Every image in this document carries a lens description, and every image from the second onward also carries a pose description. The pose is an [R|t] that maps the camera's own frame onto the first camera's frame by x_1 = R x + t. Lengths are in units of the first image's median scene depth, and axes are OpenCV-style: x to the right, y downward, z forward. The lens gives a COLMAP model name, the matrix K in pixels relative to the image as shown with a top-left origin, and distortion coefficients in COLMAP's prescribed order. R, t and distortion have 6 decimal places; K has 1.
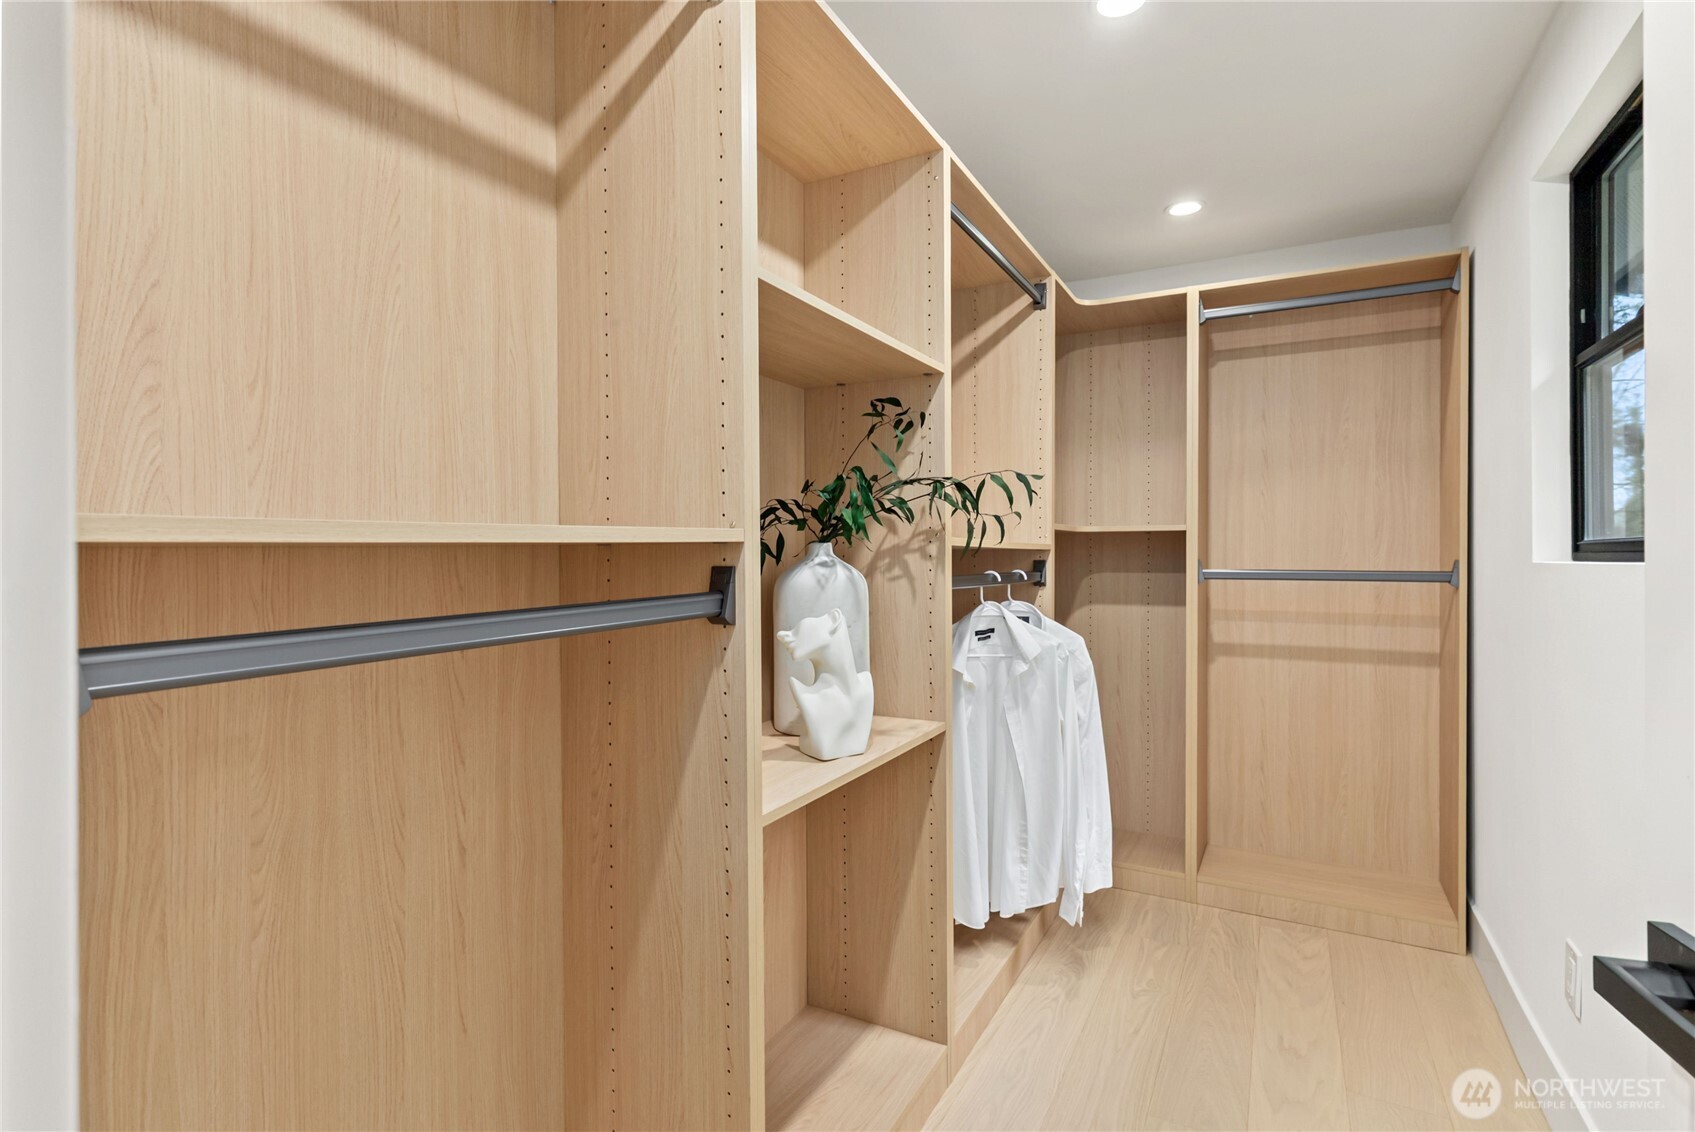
lens RADIAL K [[805.5, 0, 842.1], [0, 805.5, 560.7], [0, 0, 1]] dist [-0.001574, -0.000398]
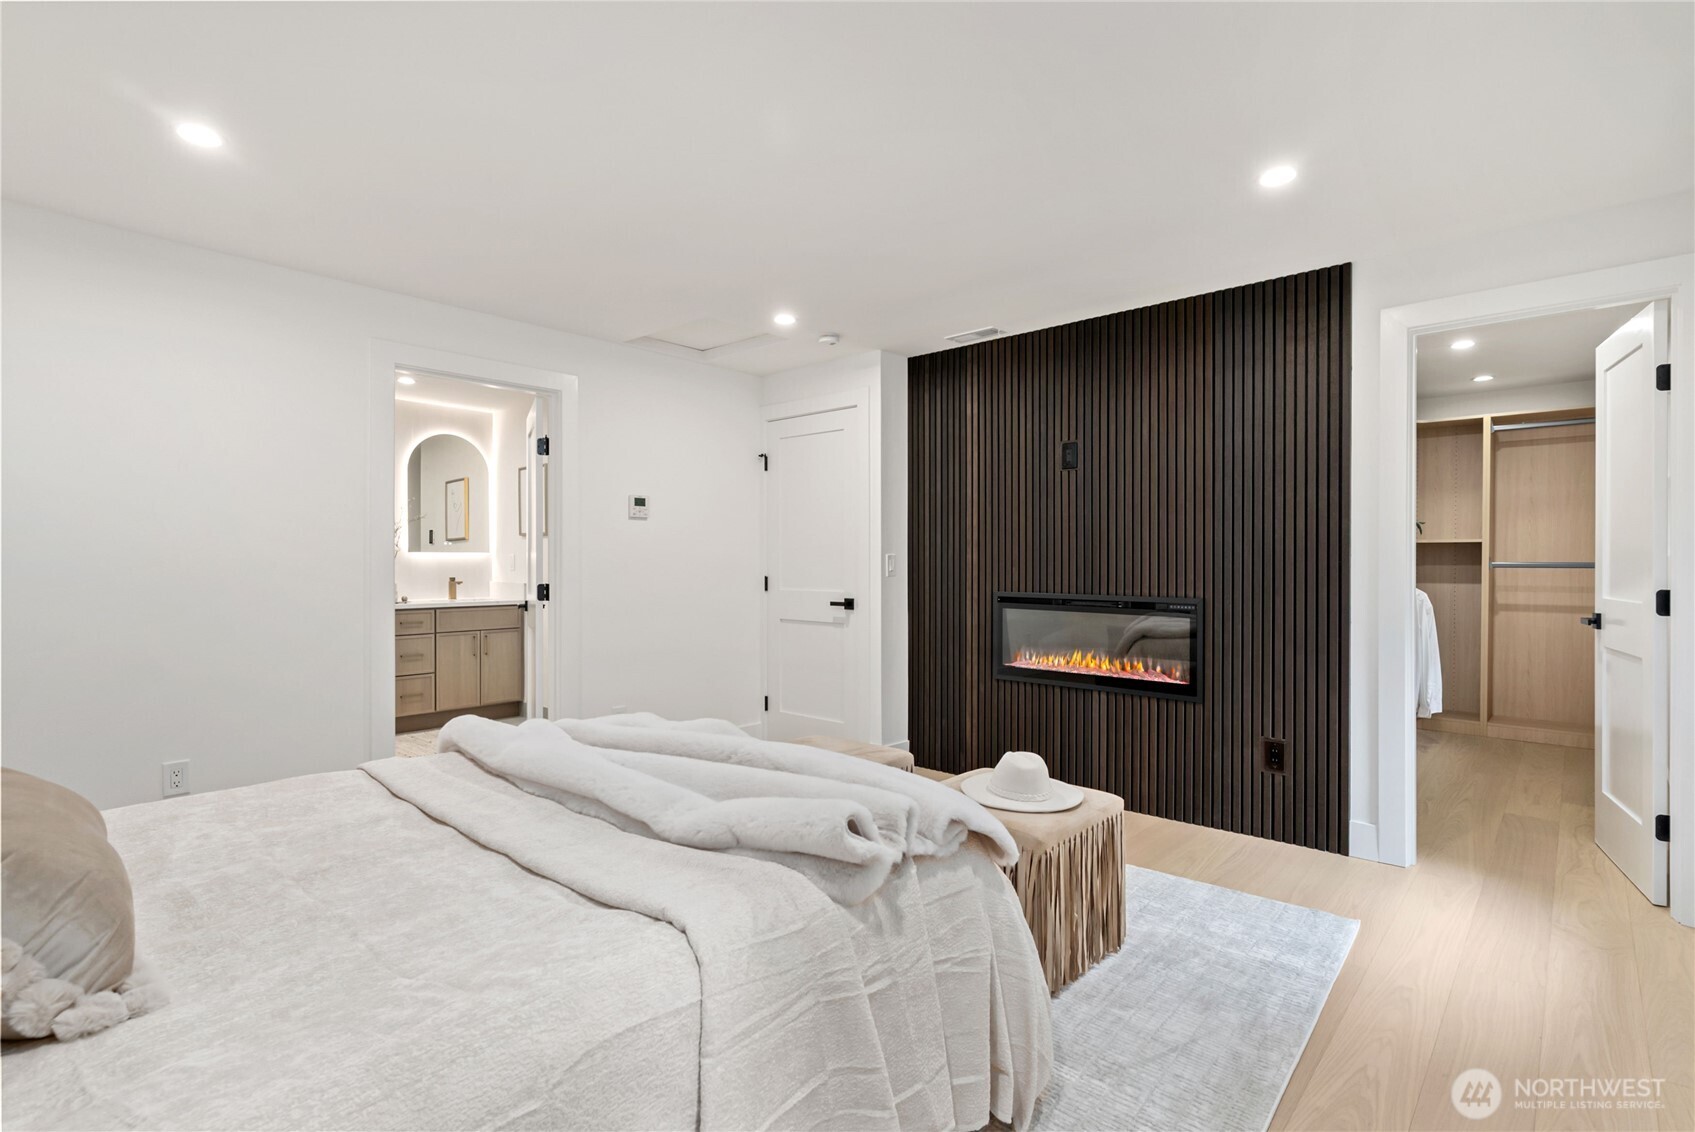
lens RADIAL K [[805.5, 0, 842.1], [0, 805.5, 560.7], [0, 0, 1]] dist [-0.001574, -0.000398]
pose [[0.970053, 0.003320, -0.242872, -0.554921], [-0.001024, 0.999954, 0.009581, -0.010092], [0.242893, -0.009046, 0.970011, -1.165260]]
